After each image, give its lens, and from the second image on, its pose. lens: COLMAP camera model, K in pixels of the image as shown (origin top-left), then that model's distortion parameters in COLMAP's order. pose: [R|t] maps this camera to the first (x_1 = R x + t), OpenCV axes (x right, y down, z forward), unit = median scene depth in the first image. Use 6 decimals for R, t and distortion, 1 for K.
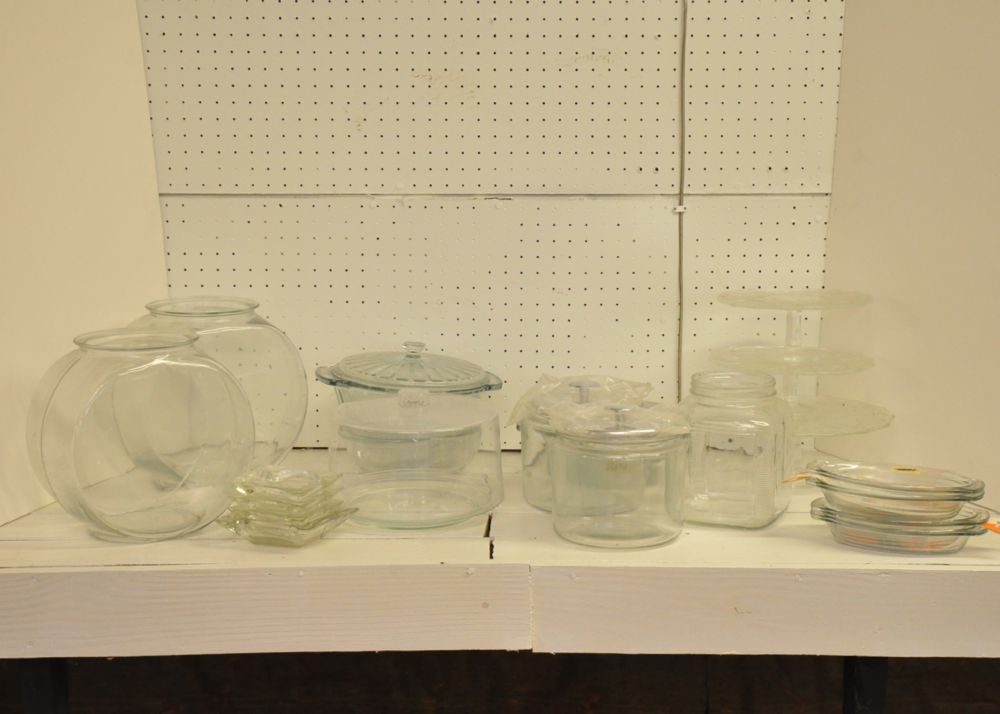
lens RADIAL K [[1716.4, 0, 530.6], [0, 1716.4, 400.2], [0, 0, 1]] dist [0.090233, 0.000000]
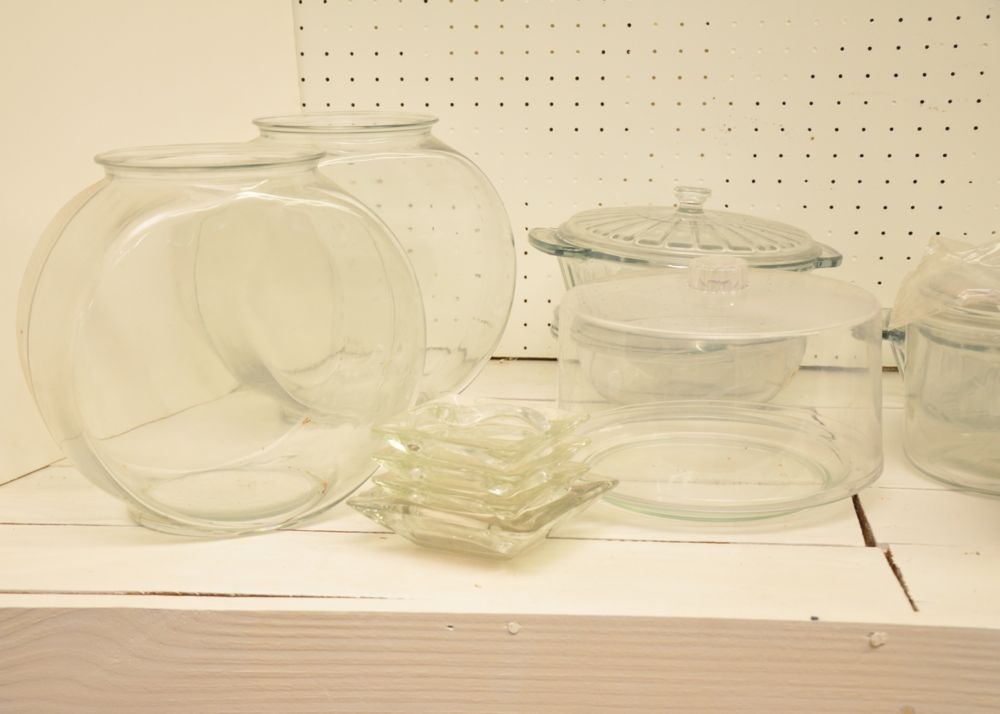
lens RADIAL K [[1716.4, 0, 499.6], [0, 1716.4, 355.4], [0, 0, 1]] dist [0.090233, 0.000000]
pose [[0.992086, 0.015497, -0.124597, -0.062114], [-0.011814, 0.999473, 0.030238, 0.008139], [0.125000, -0.028526, 0.991747, 0.415516]]
